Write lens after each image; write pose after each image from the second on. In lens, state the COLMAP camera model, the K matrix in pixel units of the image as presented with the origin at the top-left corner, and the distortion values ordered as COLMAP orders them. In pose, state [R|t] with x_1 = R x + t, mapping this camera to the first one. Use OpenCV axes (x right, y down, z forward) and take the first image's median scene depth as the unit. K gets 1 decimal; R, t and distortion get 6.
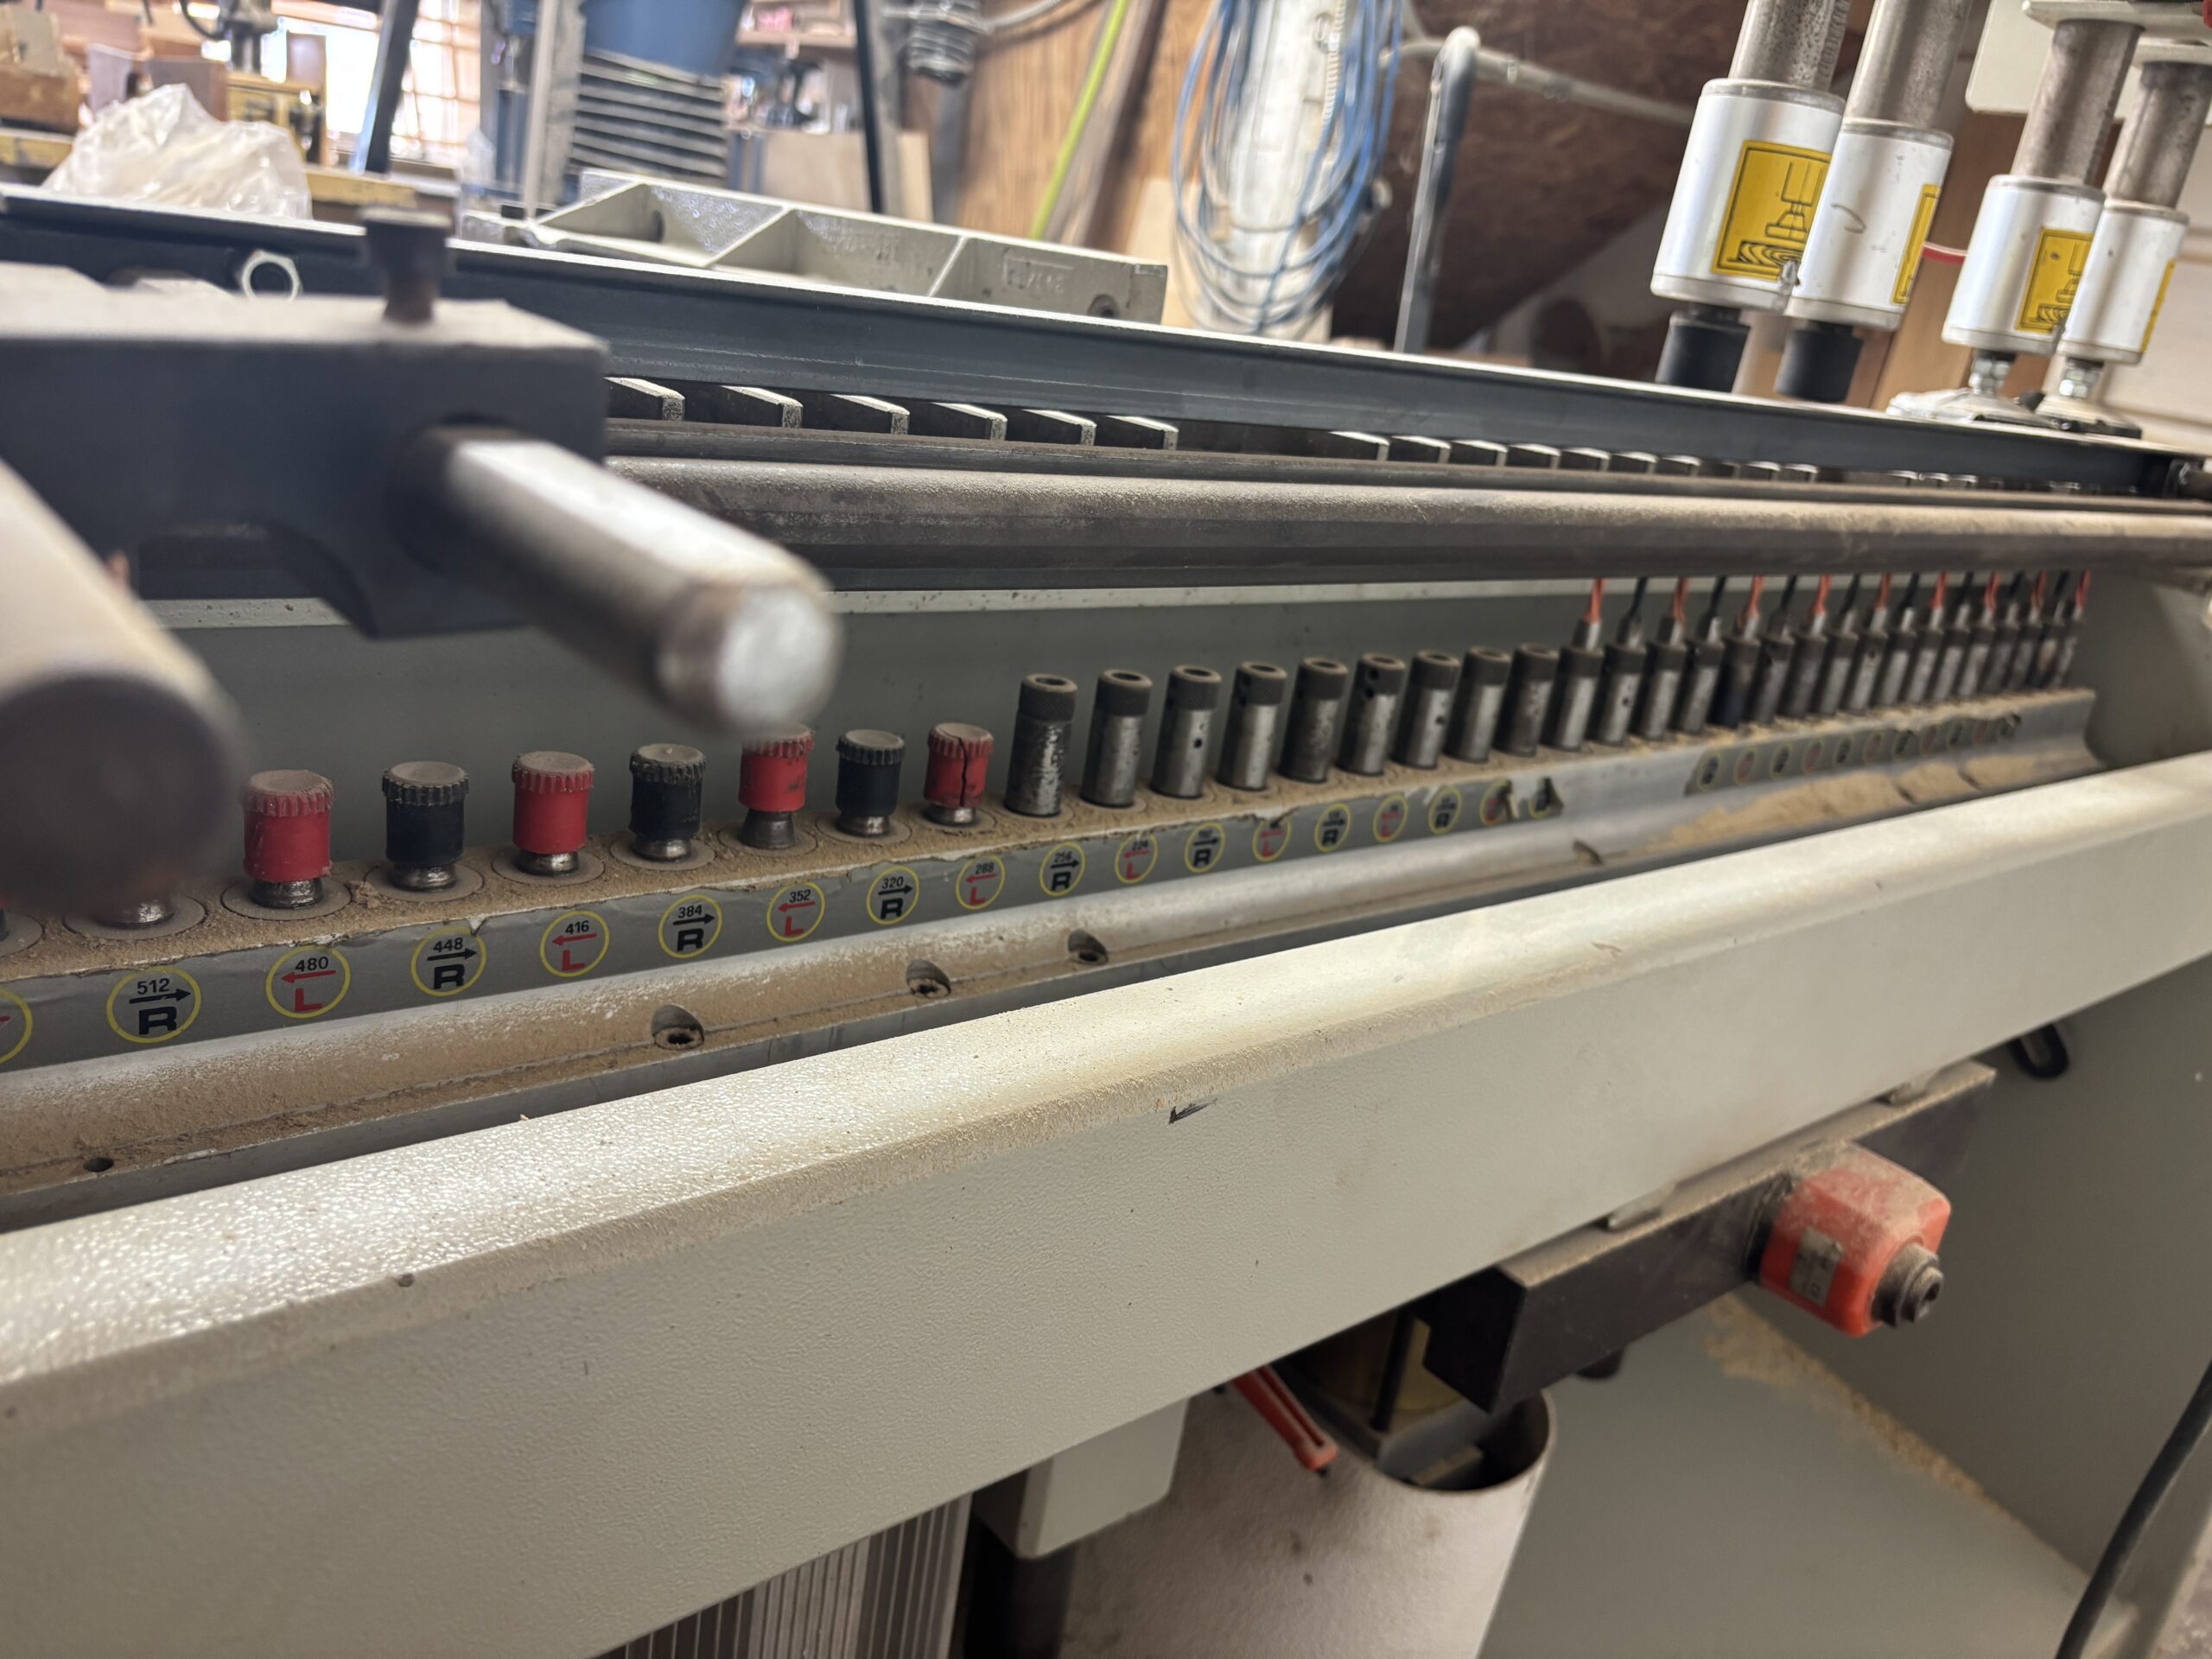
lens RADIAL K [[1700.7, 0, 1108.3], [0, 1700.7, 846.7], [0, 0, 1]] dist [0.022204, 0.005212]
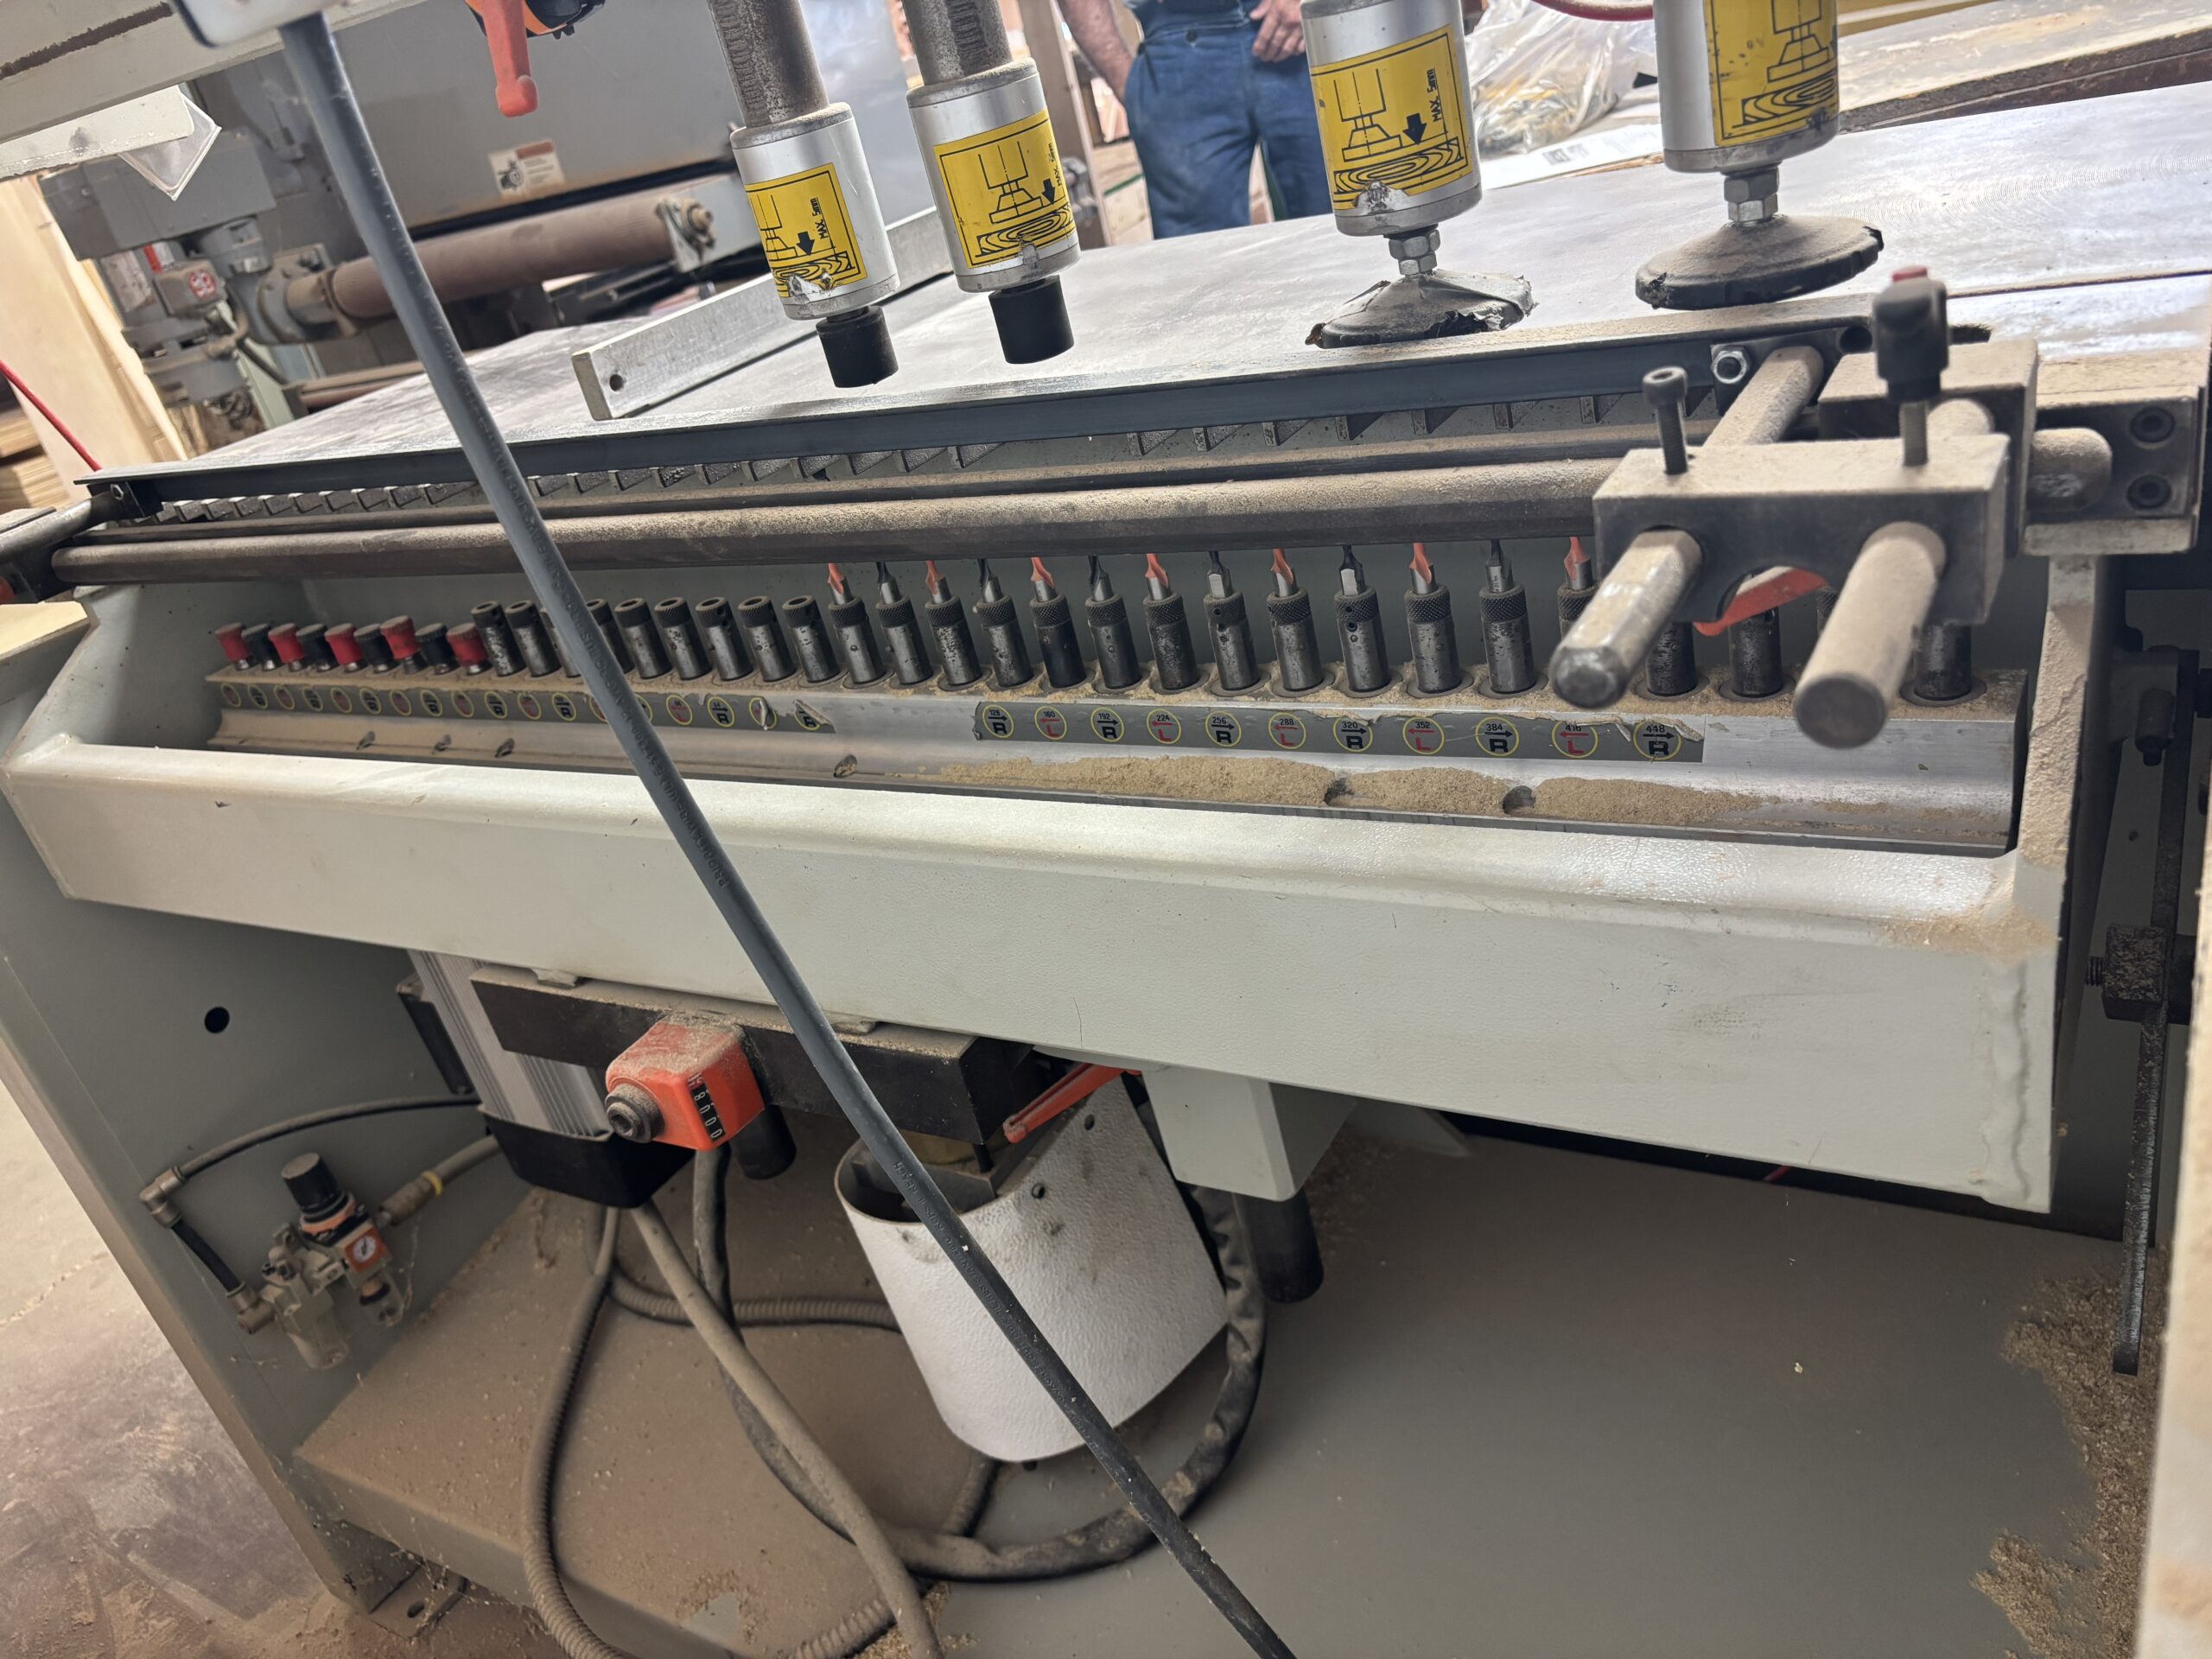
lens RADIAL K [[1700.7, 0, 1108.3], [0, 1700.7, 846.7], [0, 0, 1]] dist [0.022204, 0.005212]
pose [[0.292822, 0.228521, -0.928458, 1.472306], [-0.061281, 0.973509, 0.220283, -0.220830], [0.954201, -0.007607, 0.299069, 0.753856]]
